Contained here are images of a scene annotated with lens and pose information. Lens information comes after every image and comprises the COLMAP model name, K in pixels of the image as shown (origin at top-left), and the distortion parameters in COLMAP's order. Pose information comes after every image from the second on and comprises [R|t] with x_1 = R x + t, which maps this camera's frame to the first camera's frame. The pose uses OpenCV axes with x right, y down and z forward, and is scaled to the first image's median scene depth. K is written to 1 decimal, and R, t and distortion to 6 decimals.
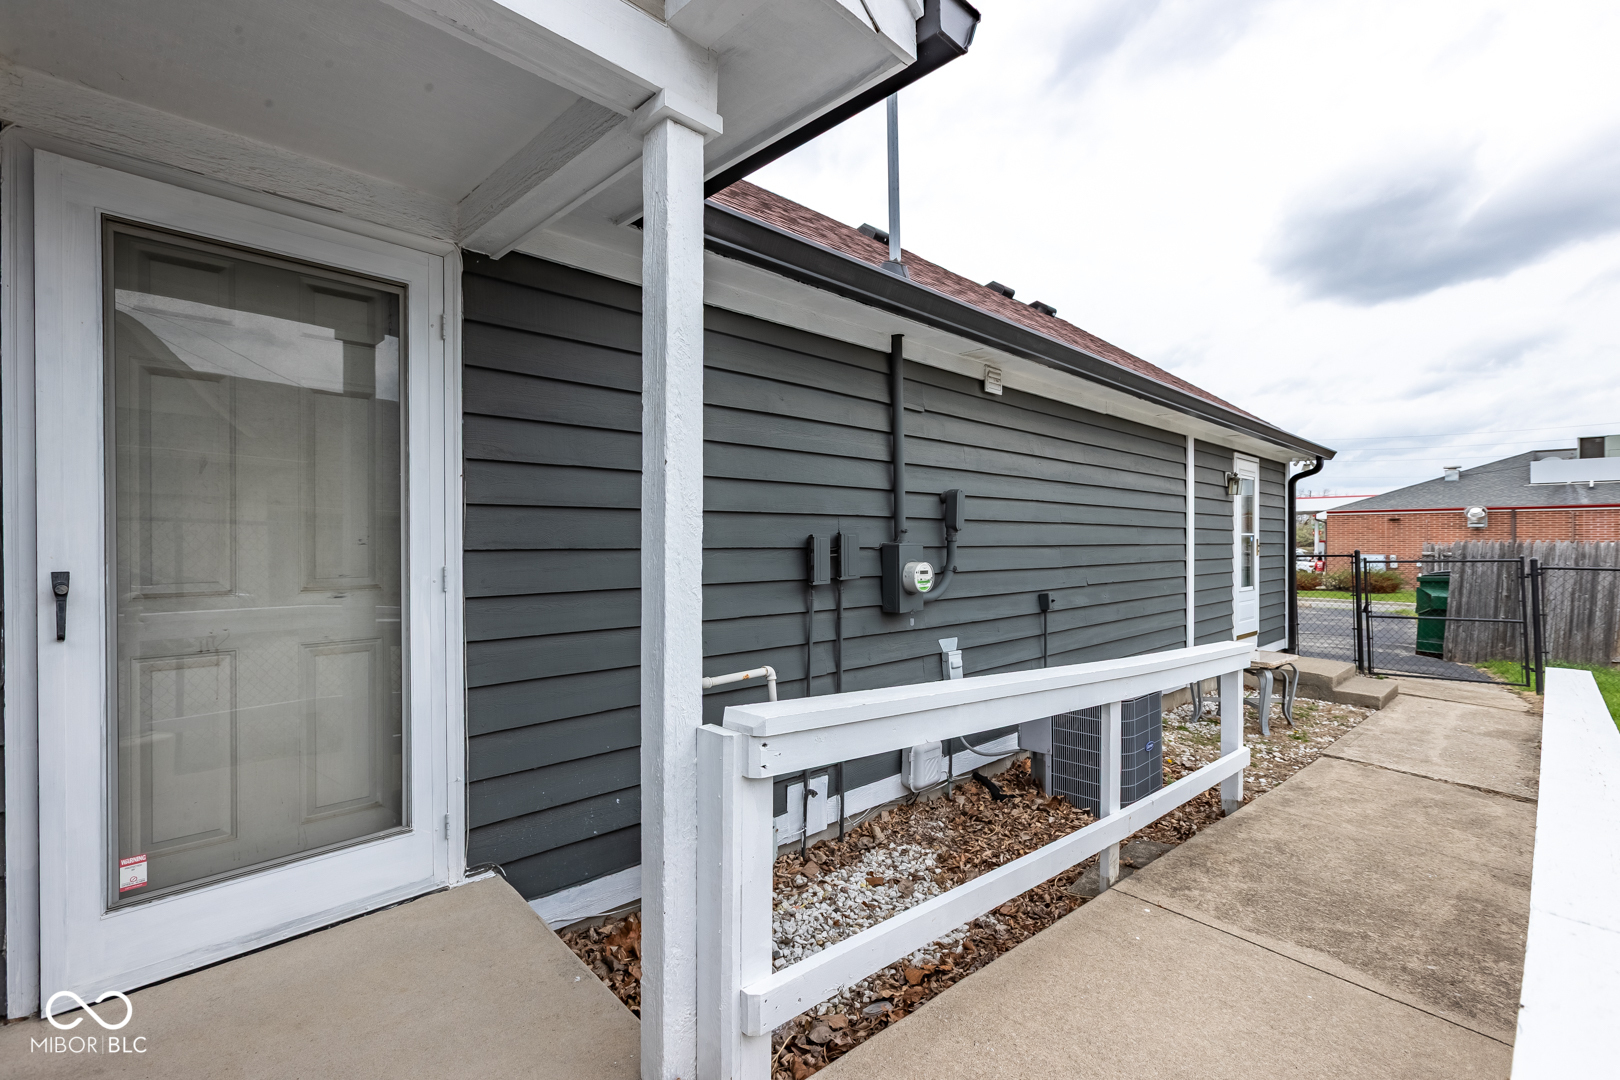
lens RADIAL K [[733.1, 0, 799.3], [0, 733.1, 549.1], [0, 0, 1]] dist [-0.003135, 0.001078]
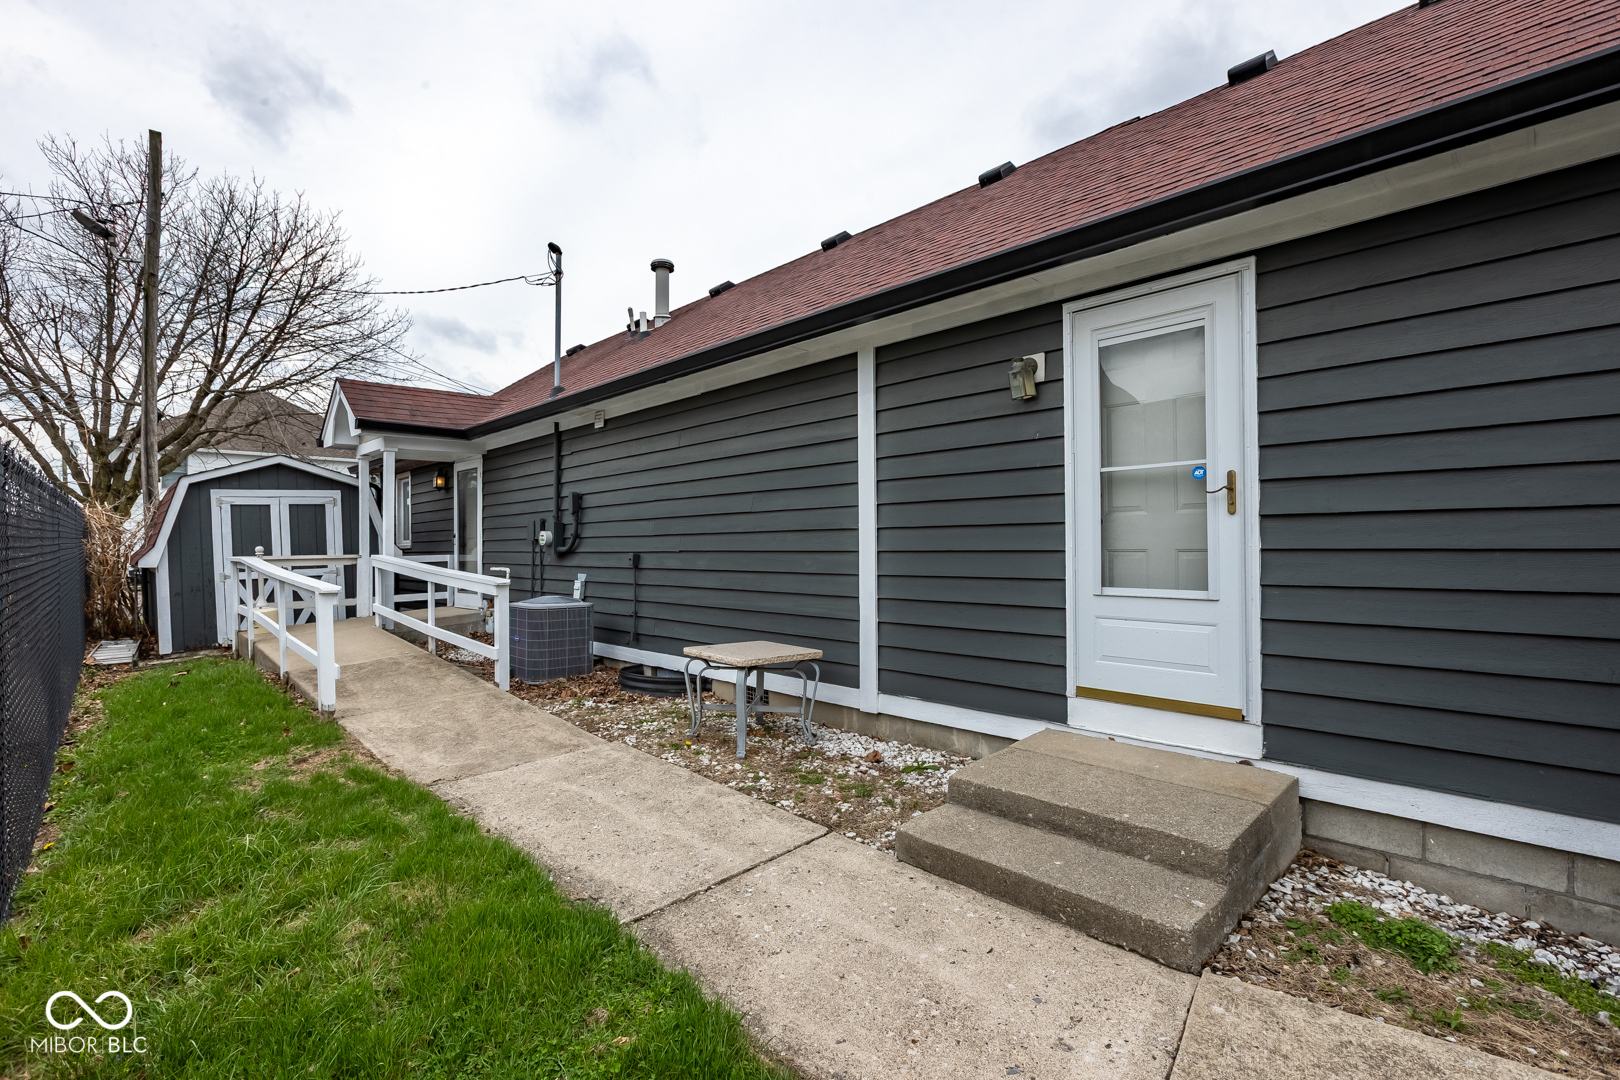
lens RADIAL K [[733.1, 0, 798.8], [0, 733.1, 541.4], [0, 0, 1]] dist [-0.003135, 0.001078]
pose [[-0.000684, -0.005565, -0.999984, 2.216285], [-0.000060, 0.999985, -0.005565, 0.057297], [1.000000, 0.000056, -0.000685, 1.690378]]
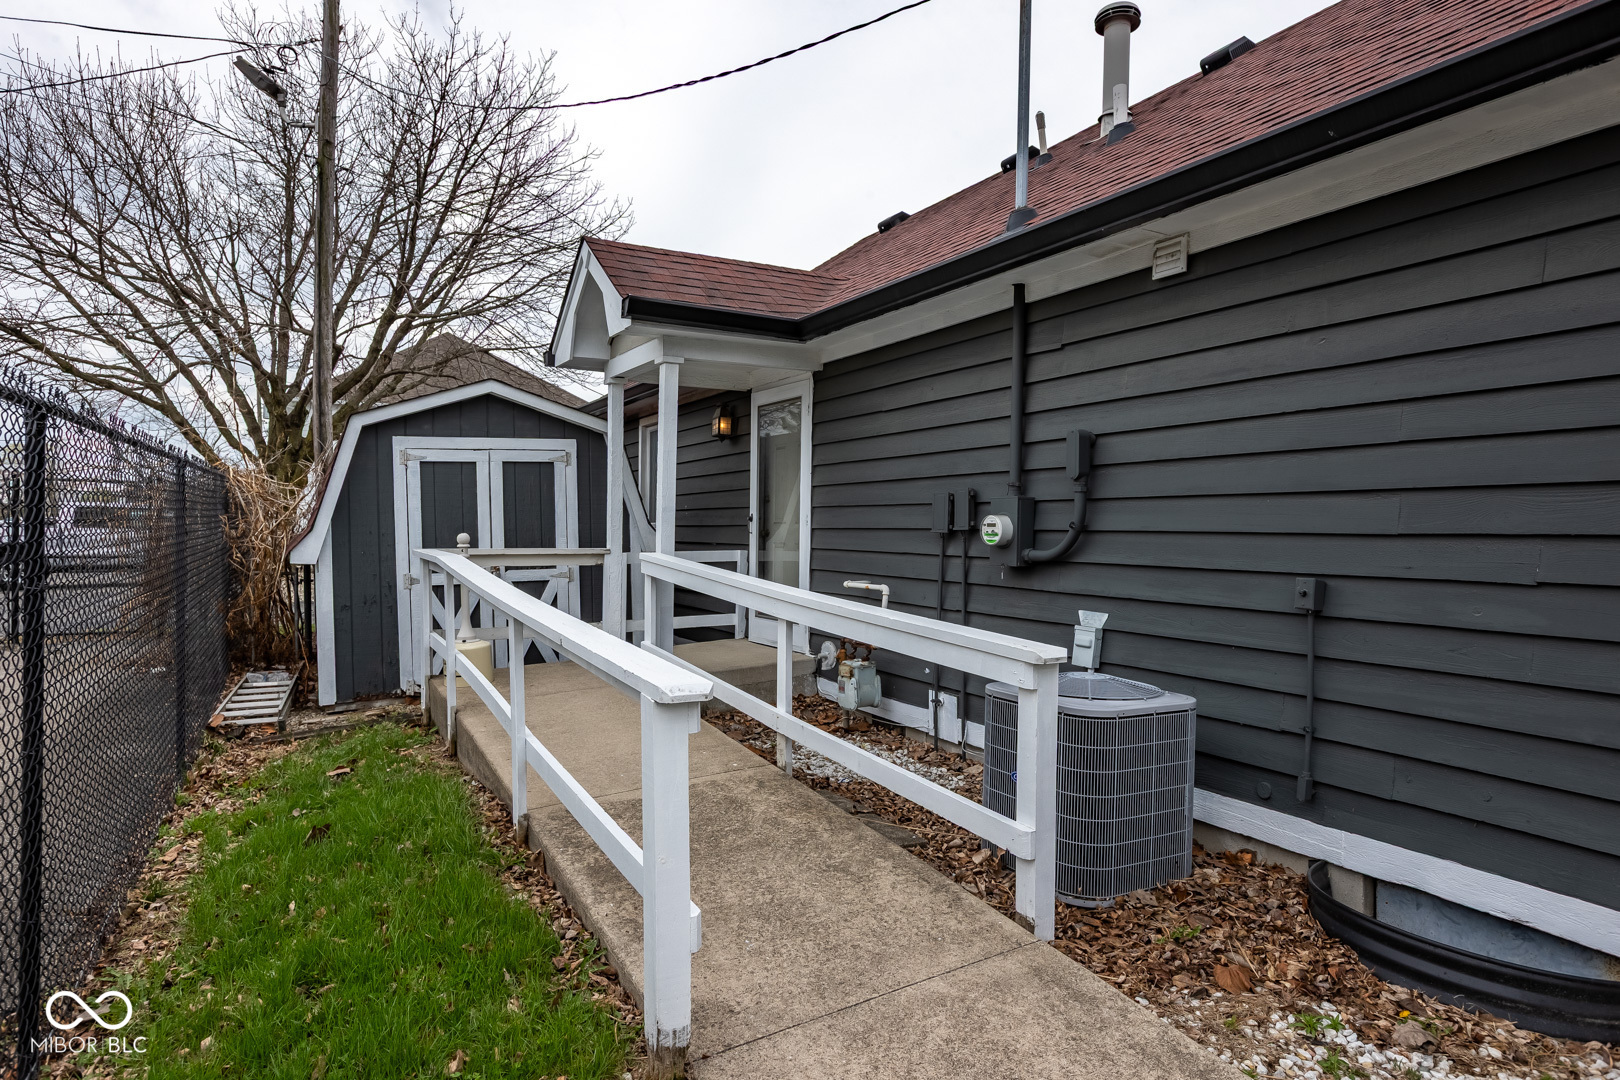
lens RADIAL K [[949.0, 0, 810.5], [0, 949.0, 538.4], [0, 0, 1]] dist [-0.017671, 0.004927]
pose [[-0.261180, 0.007539, -0.965261, 1.431180], [-0.019371, 0.999727, 0.013049, 0.036306], [0.965096, 0.022107, -0.260962, 1.067888]]
